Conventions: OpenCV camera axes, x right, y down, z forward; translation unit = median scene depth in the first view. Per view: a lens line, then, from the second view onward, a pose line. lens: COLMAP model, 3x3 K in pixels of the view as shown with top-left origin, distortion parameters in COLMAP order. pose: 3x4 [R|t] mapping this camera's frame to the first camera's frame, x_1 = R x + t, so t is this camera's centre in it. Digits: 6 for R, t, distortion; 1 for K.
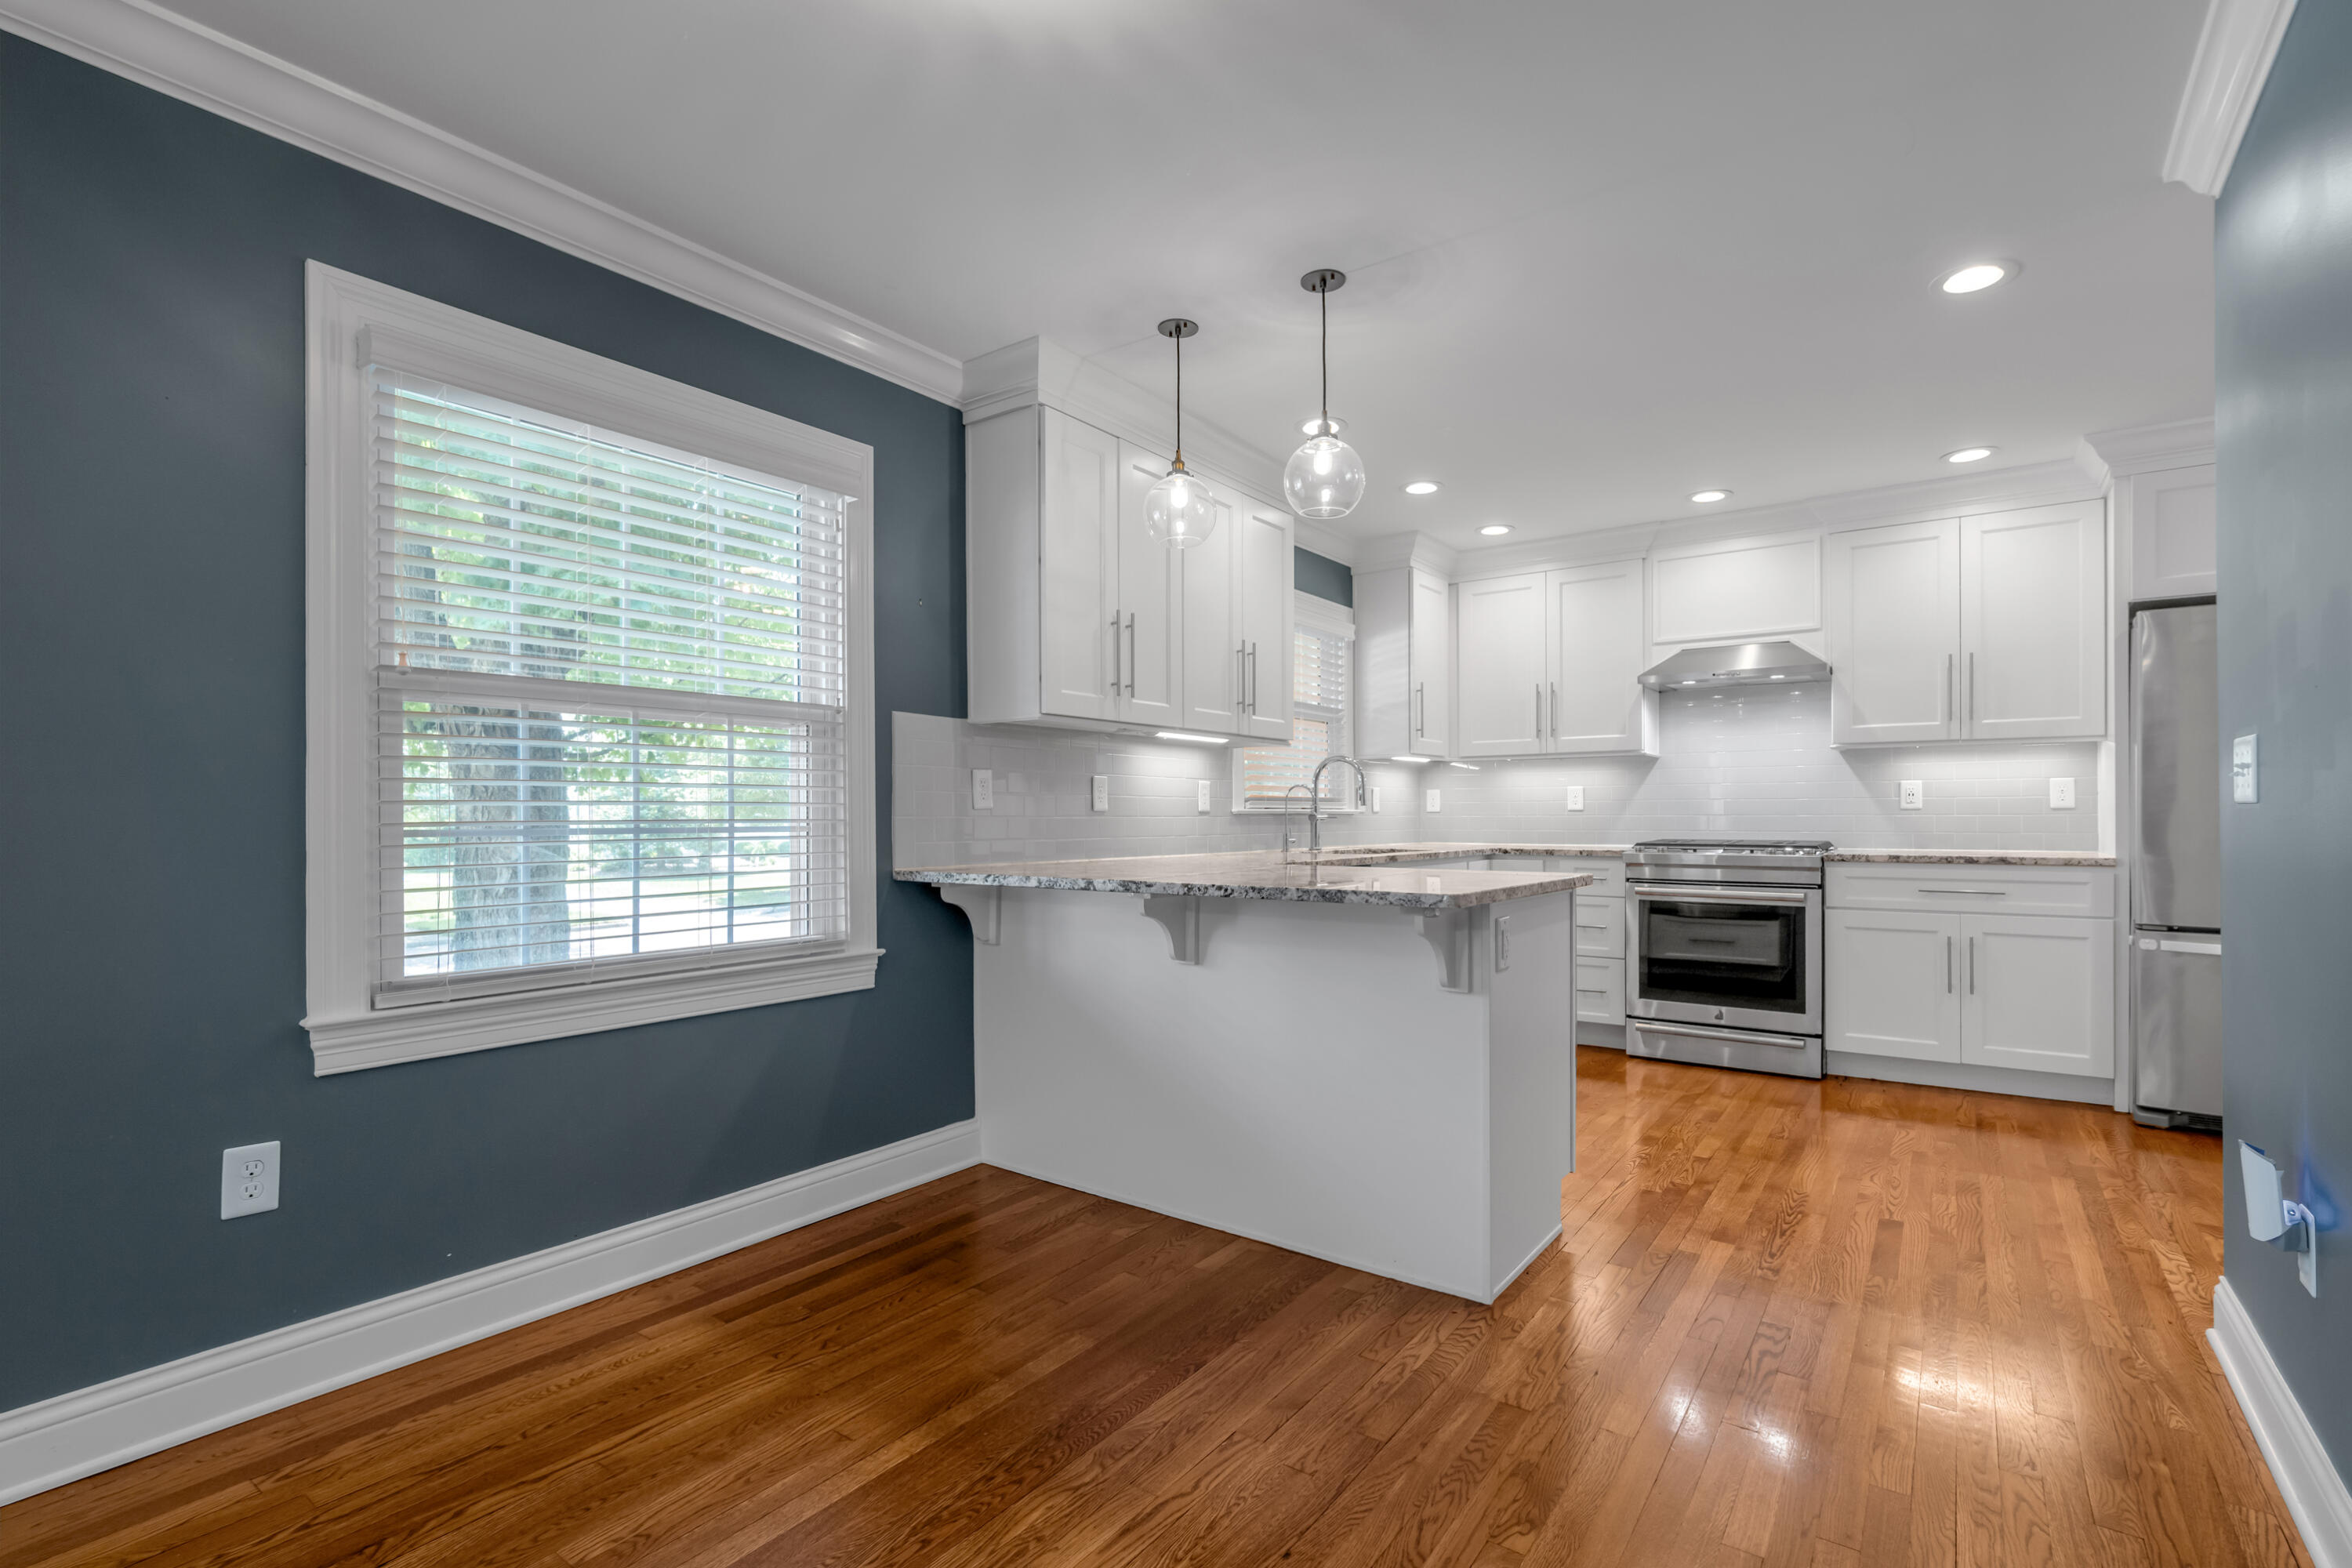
lens RADIAL K [[1037.4, 0, 1223.5], [0, 1037.4, 815.7], [0, 0, 1]] dist [-0.003557, -0.000281]
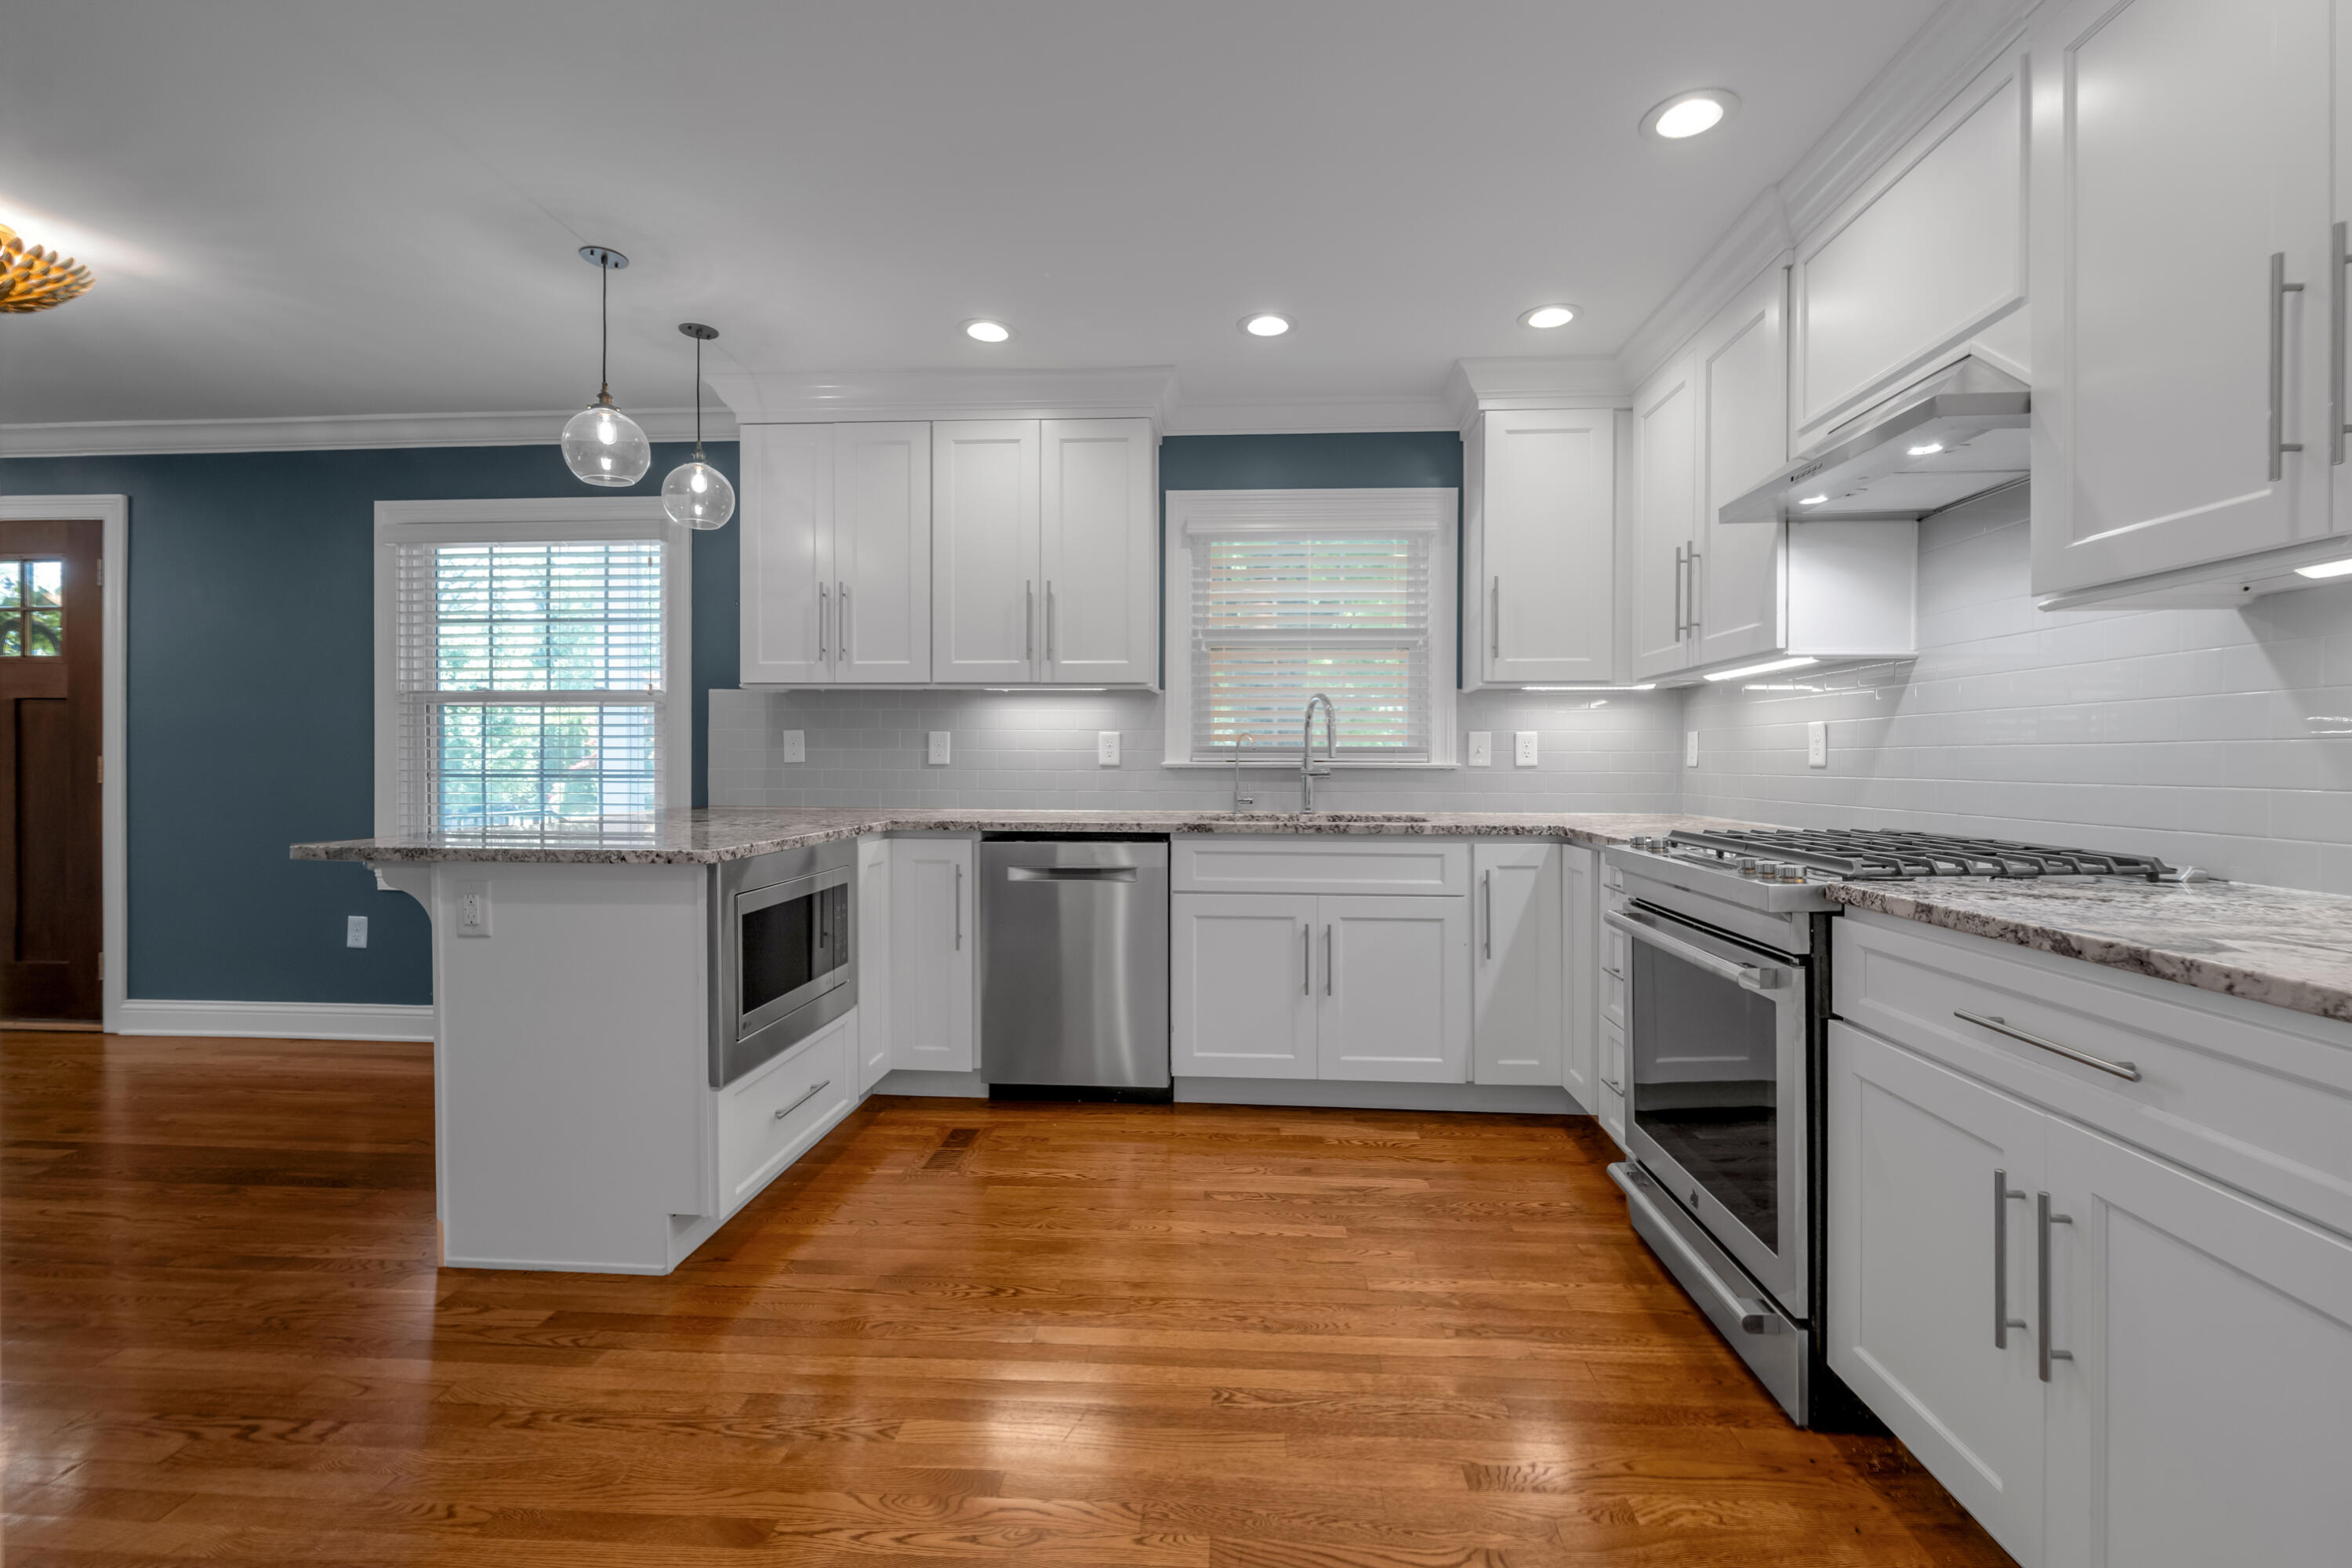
lens RADIAL K [[915.3, 0, 985.2], [0, 915.3, 772.1], [0, 0, 1]] dist [-0.008244, -0.000050]
pose [[0.543558, 0.013192, -0.839268, 0.701399], [-0.004127, 0.999906, 0.013045, -0.008848], [0.839362, -0.003627, 0.543561, 0.534361]]
